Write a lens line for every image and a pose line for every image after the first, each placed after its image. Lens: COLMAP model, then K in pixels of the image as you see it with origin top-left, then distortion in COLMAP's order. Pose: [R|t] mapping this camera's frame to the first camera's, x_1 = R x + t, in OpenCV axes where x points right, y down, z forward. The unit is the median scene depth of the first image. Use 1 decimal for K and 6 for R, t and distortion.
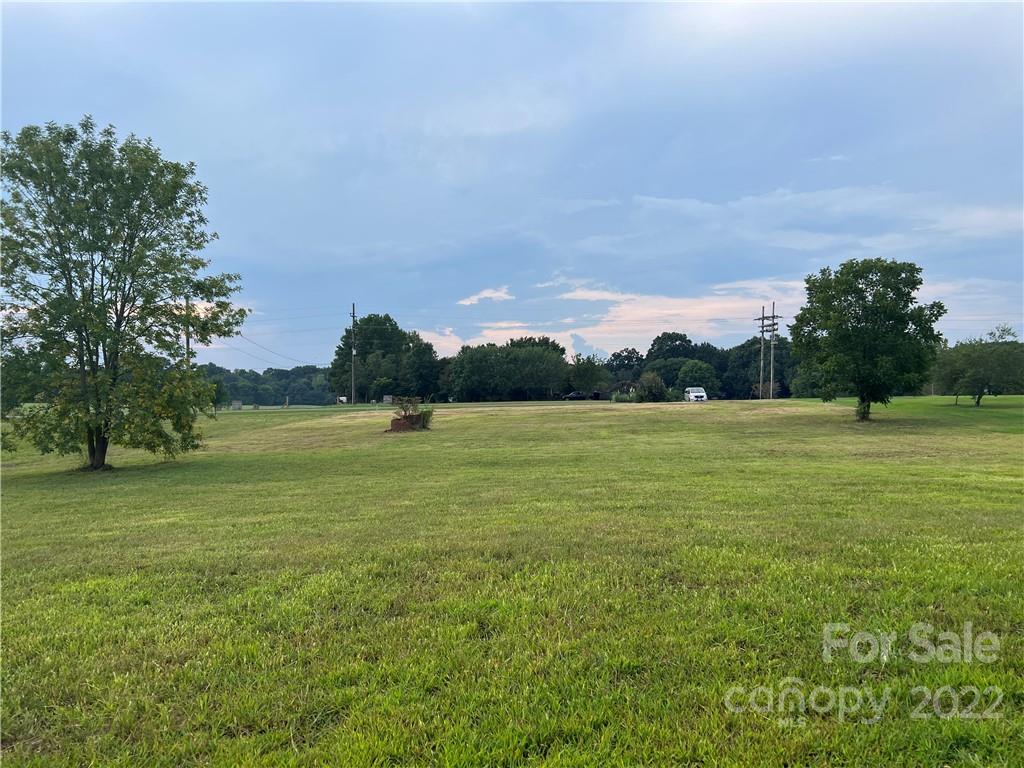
lens RADIAL K [[780.5, 0, 512.0], [0, 780.5, 384.0], [0, 0, 1]] dist [0.072222, -0.077253]
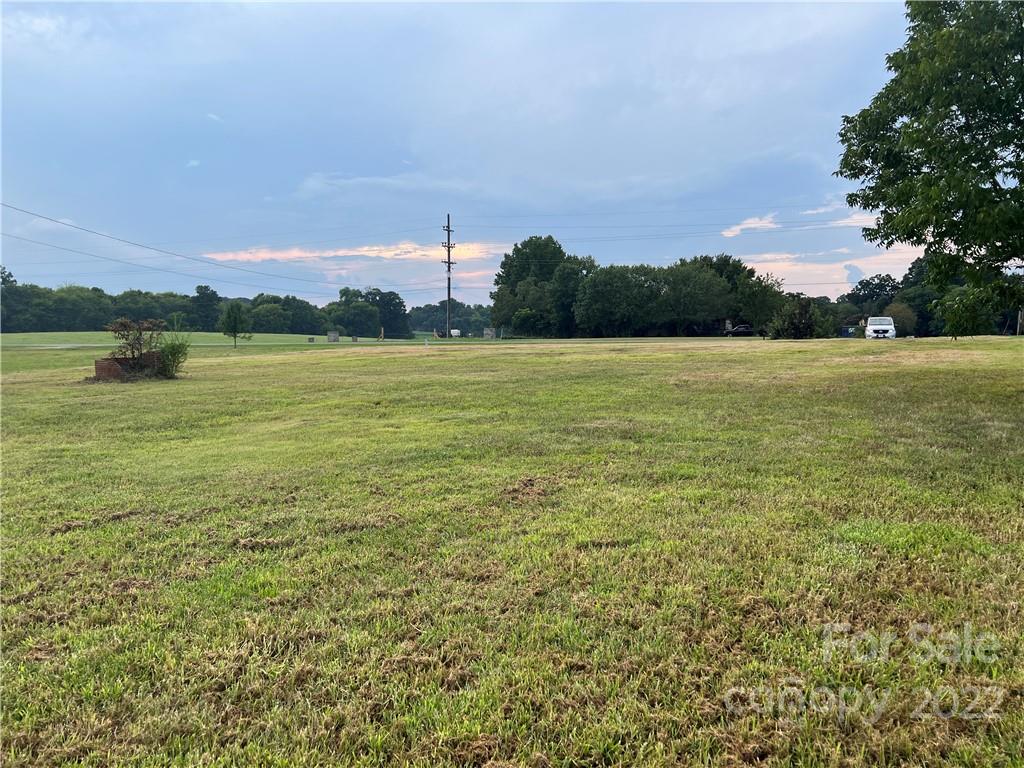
lens RADIAL K [[780.5, 0, 512.0], [0, 780.5, 384.0], [0, 0, 1]] dist [0.072222, -0.077253]
pose [[0.947475, 0.031051, -0.318318, 0.271068], [-0.005144, 0.996627, 0.081909, 0.013448], [0.319788, -0.075969, 0.944439, 0.507258]]
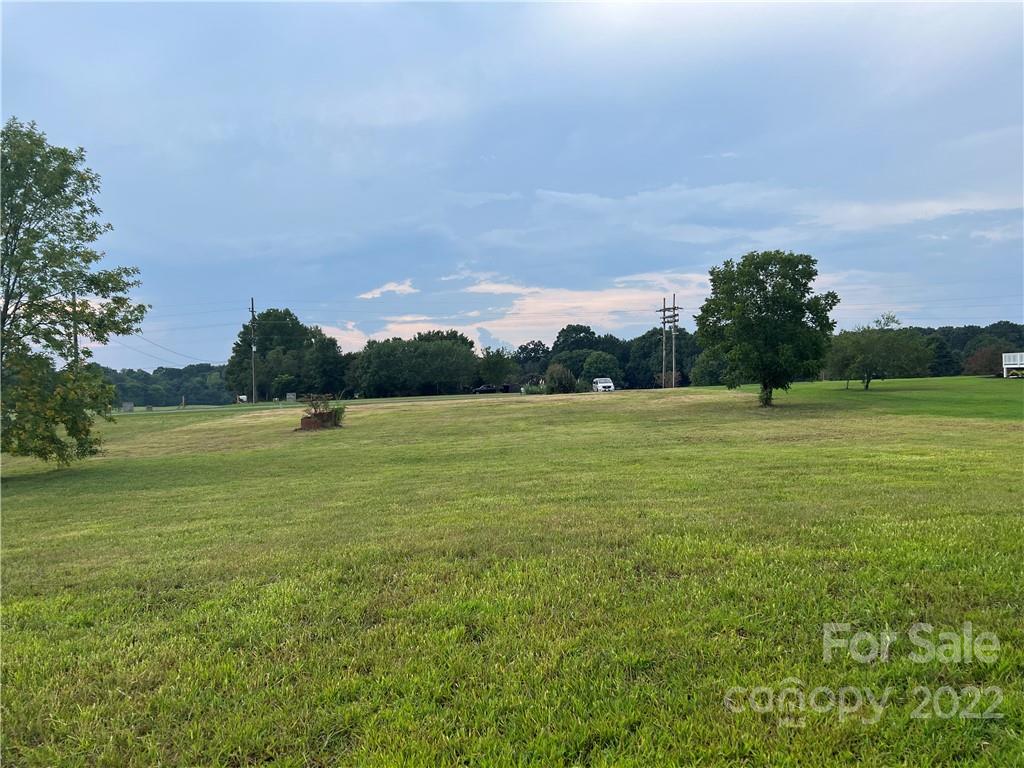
lens RADIAL K [[780.5, 0, 512.0], [0, 780.5, 384.0], [0, 0, 1]] dist [0.072222, -0.077253]
pose [[0.992548, -0.022049, 0.119842, -0.011548], [0.021047, 0.999732, 0.009622, -0.000111], [-0.120022, -0.007028, 0.992746, 0.004467]]
